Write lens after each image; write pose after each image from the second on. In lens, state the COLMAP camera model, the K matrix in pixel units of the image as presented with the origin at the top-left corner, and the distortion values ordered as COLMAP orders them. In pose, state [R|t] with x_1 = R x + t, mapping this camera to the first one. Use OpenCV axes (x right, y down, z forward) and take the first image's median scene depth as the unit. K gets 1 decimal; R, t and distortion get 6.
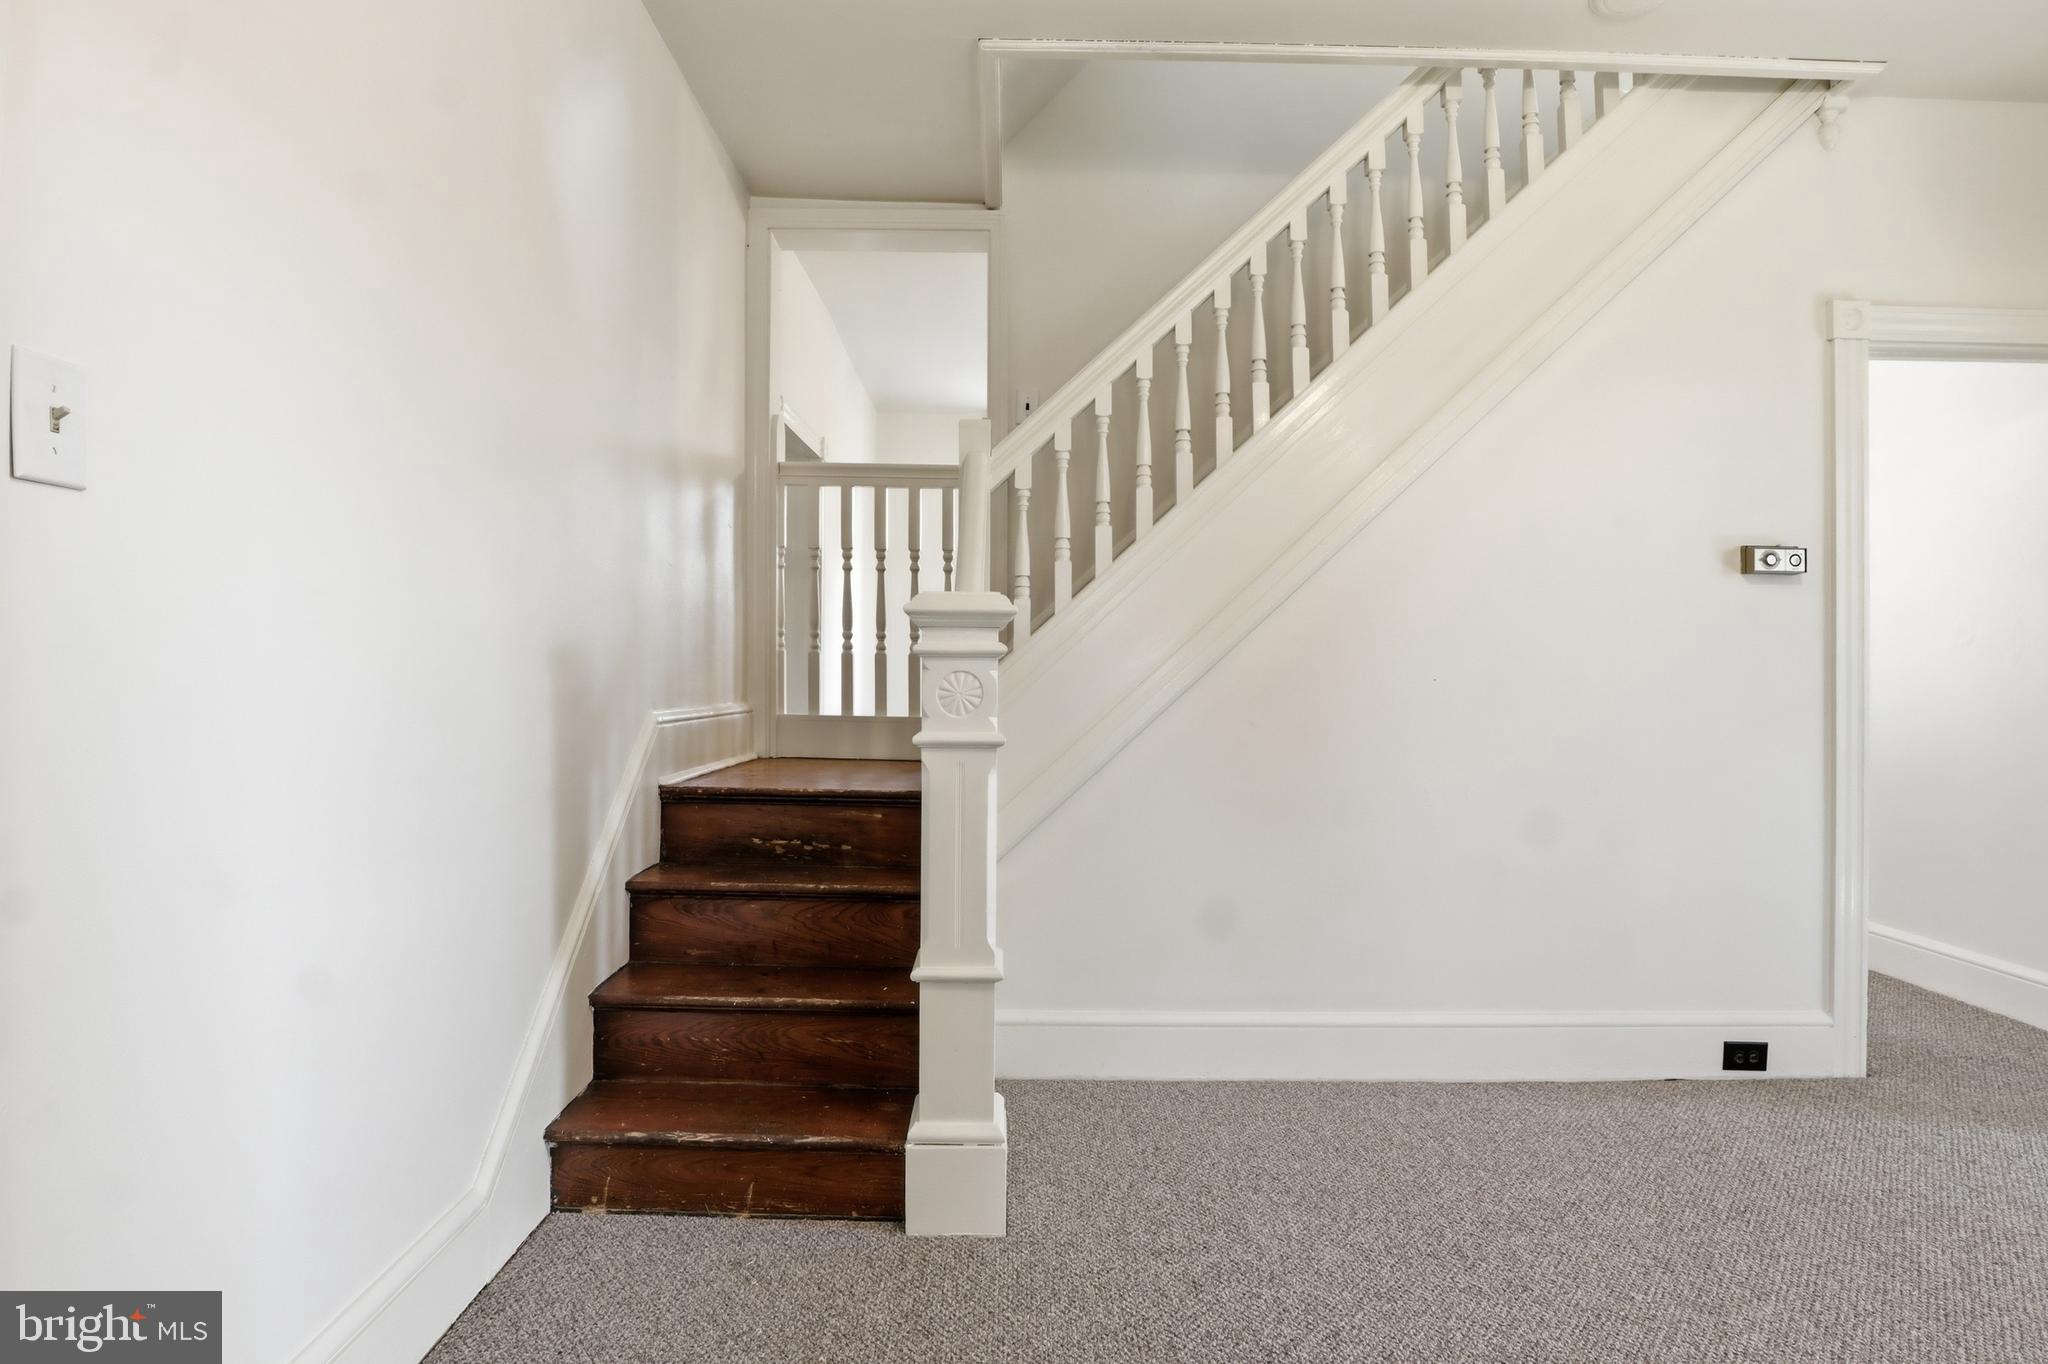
lens RADIAL K [[1039.9, 0, 1020.2], [0, 1039.9, 681.0], [0, 0, 1]] dist [-0.033500, 0.003924]
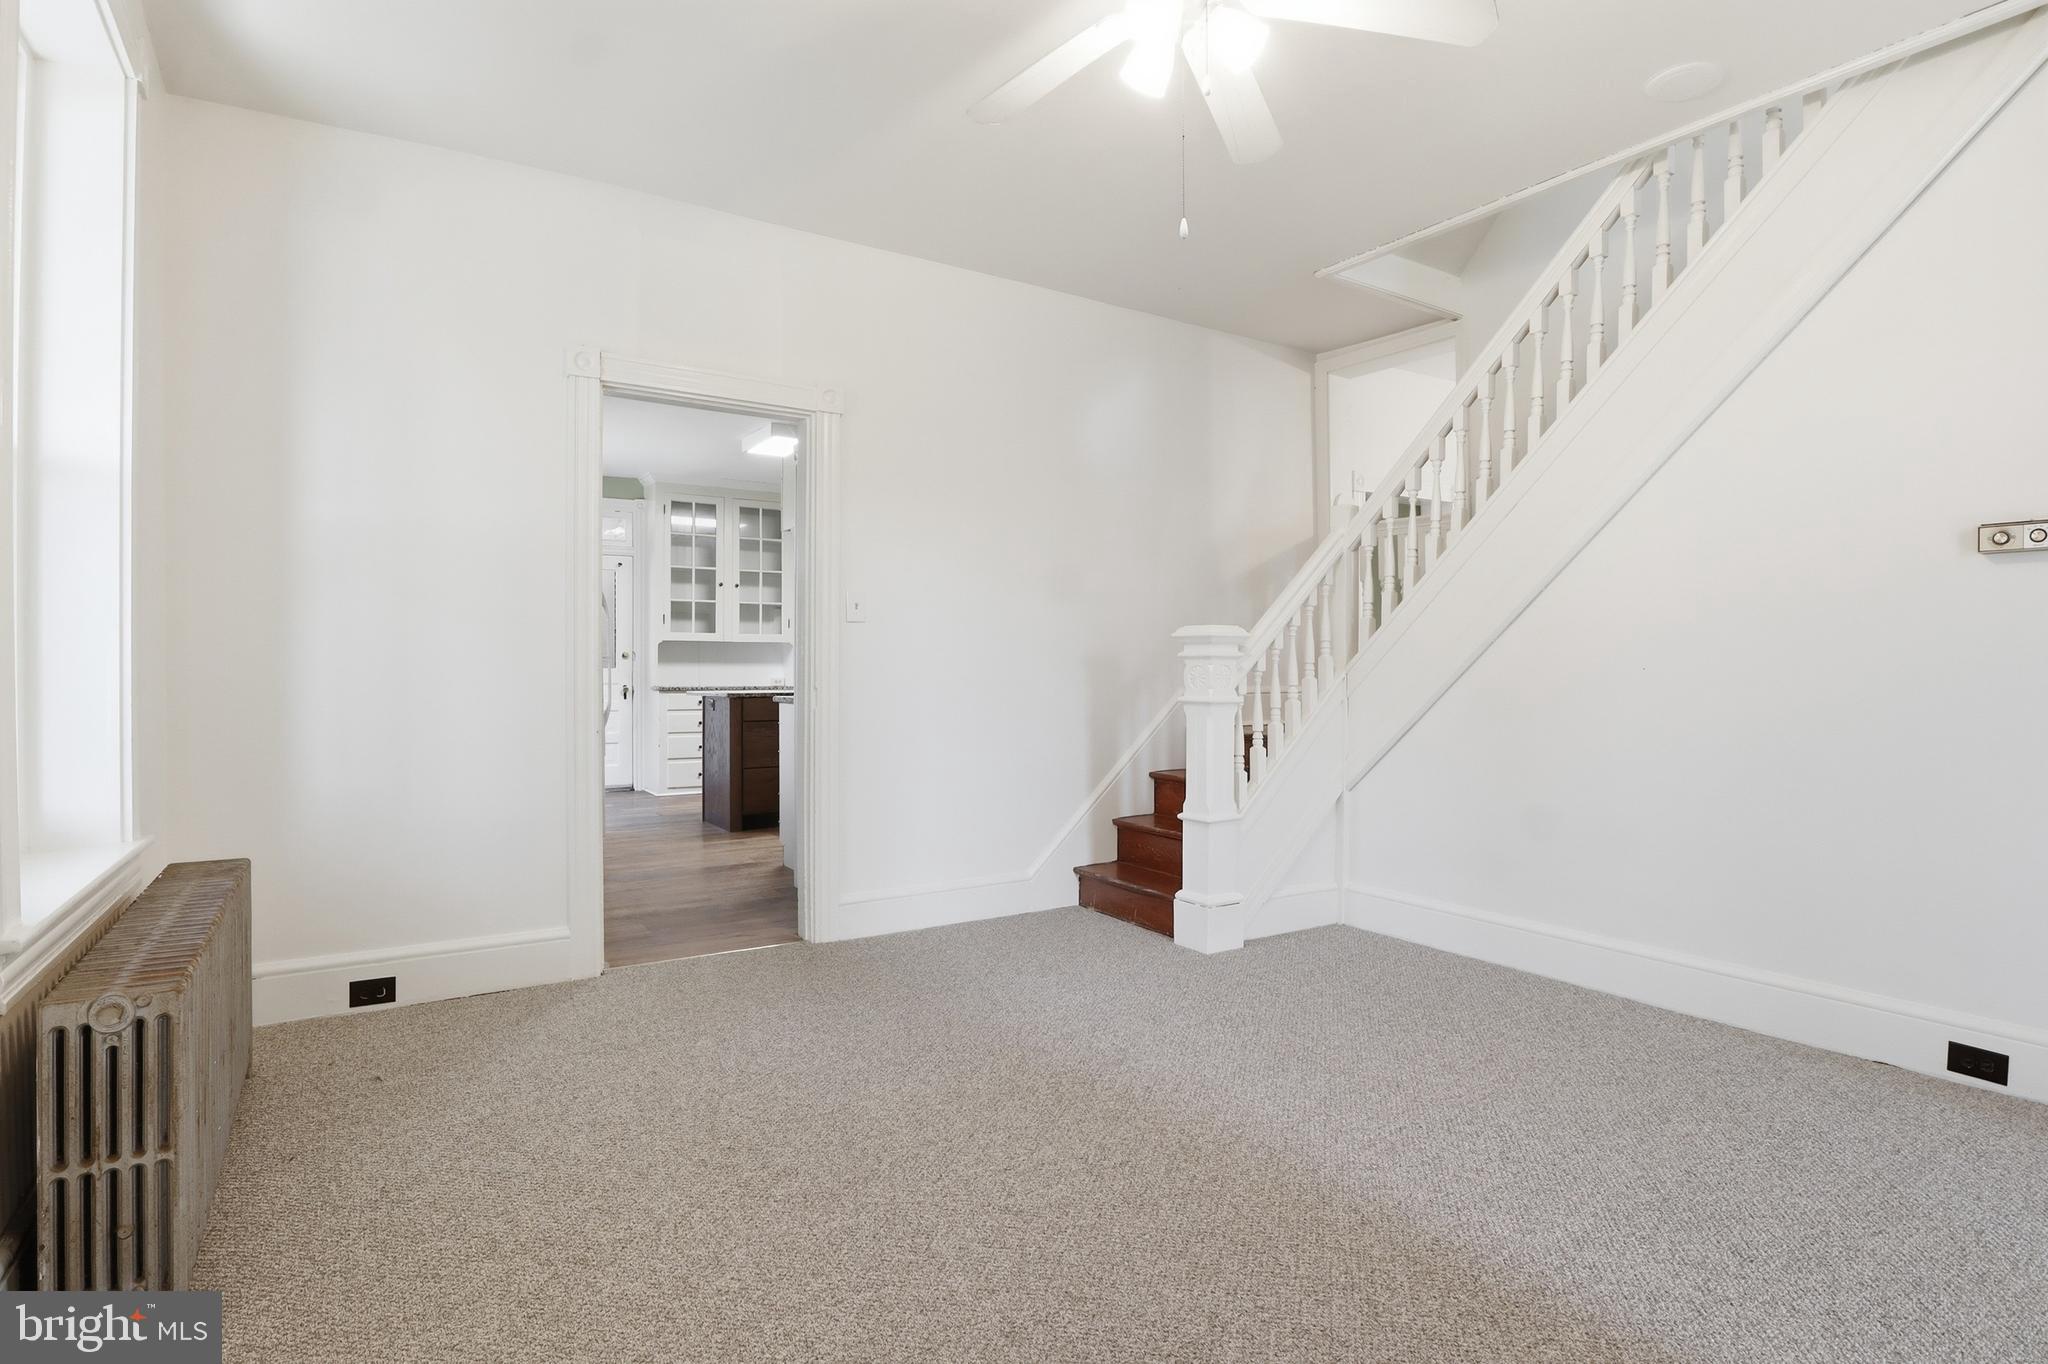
lens RADIAL K [[1039.9, 0, 1028.8], [0, 1039.9, 676.2], [0, 0, 1]] dist [-0.033500, 0.003924]
pose [[0.548253, 0.000505, -0.836312, 1.025471], [0.001008, 0.999999, 0.001265, 0.005976], [0.836312, -0.001537, 0.548252, -0.255267]]
